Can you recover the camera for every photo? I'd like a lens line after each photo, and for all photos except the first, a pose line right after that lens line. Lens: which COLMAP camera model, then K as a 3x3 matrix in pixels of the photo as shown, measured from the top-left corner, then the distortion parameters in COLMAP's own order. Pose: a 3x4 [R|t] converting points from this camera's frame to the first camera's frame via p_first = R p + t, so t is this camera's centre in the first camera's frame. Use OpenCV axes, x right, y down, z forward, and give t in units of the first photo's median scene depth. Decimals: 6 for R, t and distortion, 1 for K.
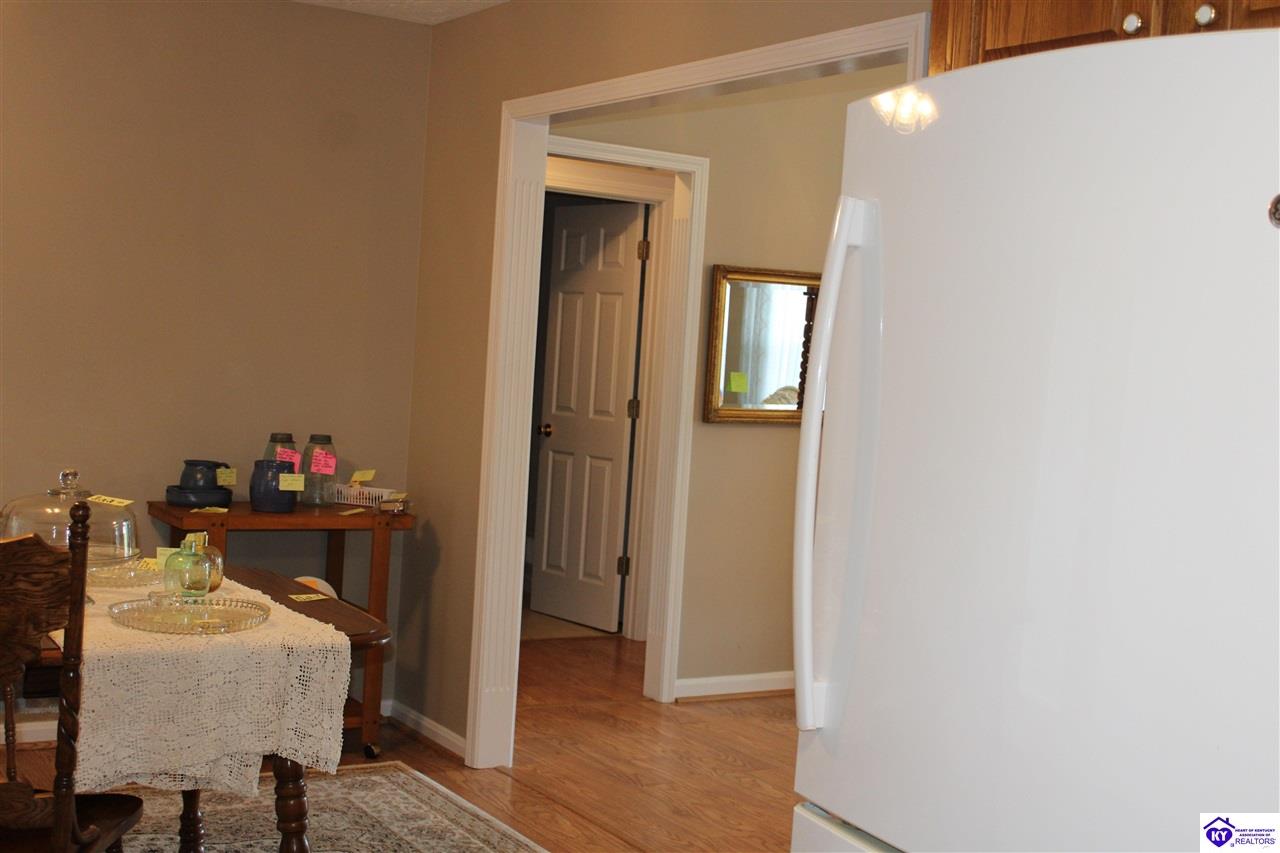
lens RADIAL K [[1599.0, 0, 640.0], [0, 1599.0, 429.7], [0, 0, 1]] dist [-0.062282, 0.000000]
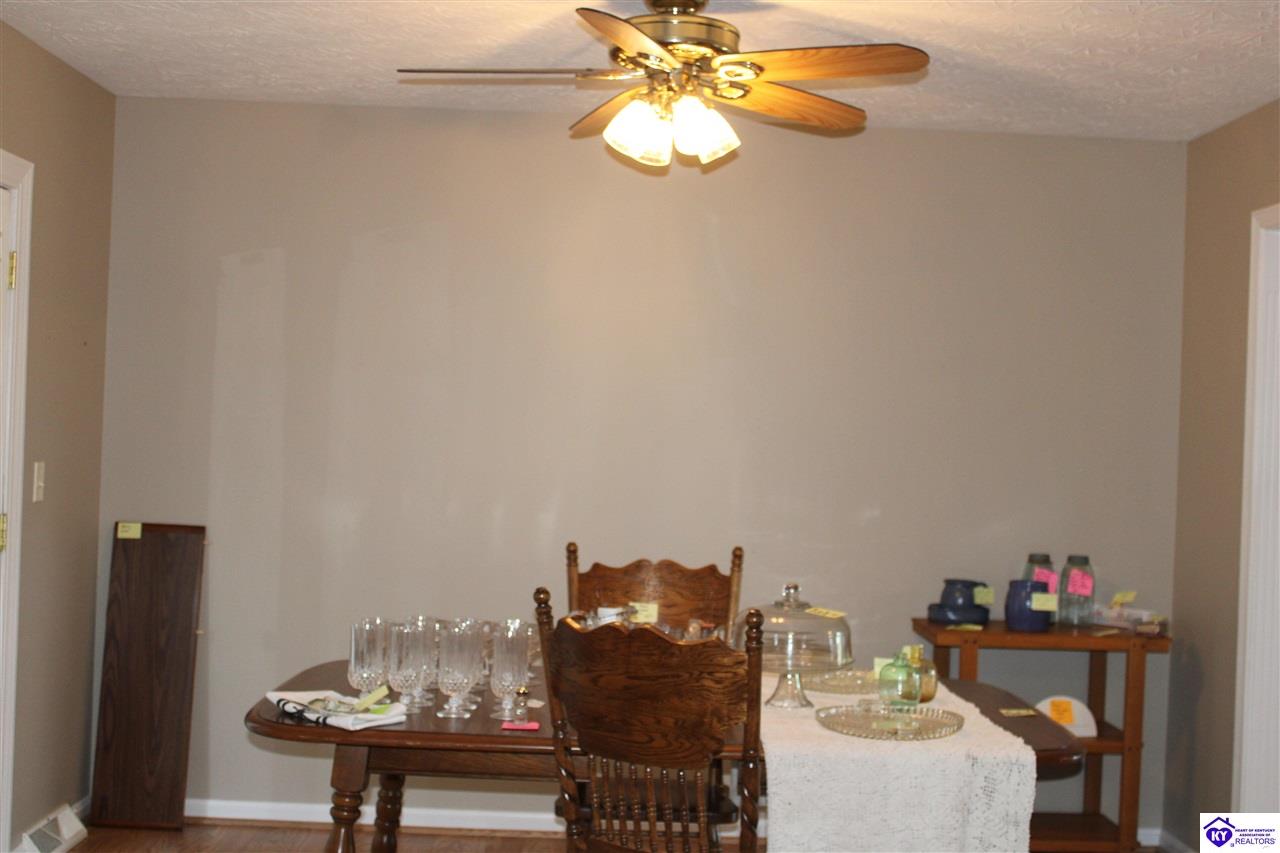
lens RADIAL K [[1599.0, 0, 645.7], [0, 1599.0, 427.9], [0, 0, 1]] dist [-0.062282, 0.000000]
pose [[0.846460, -0.039752, -0.530967, 0.142451], [-0.004079, 0.996696, -0.081122, 0.007225], [0.532437, 0.070832, 0.843501, -0.000040]]
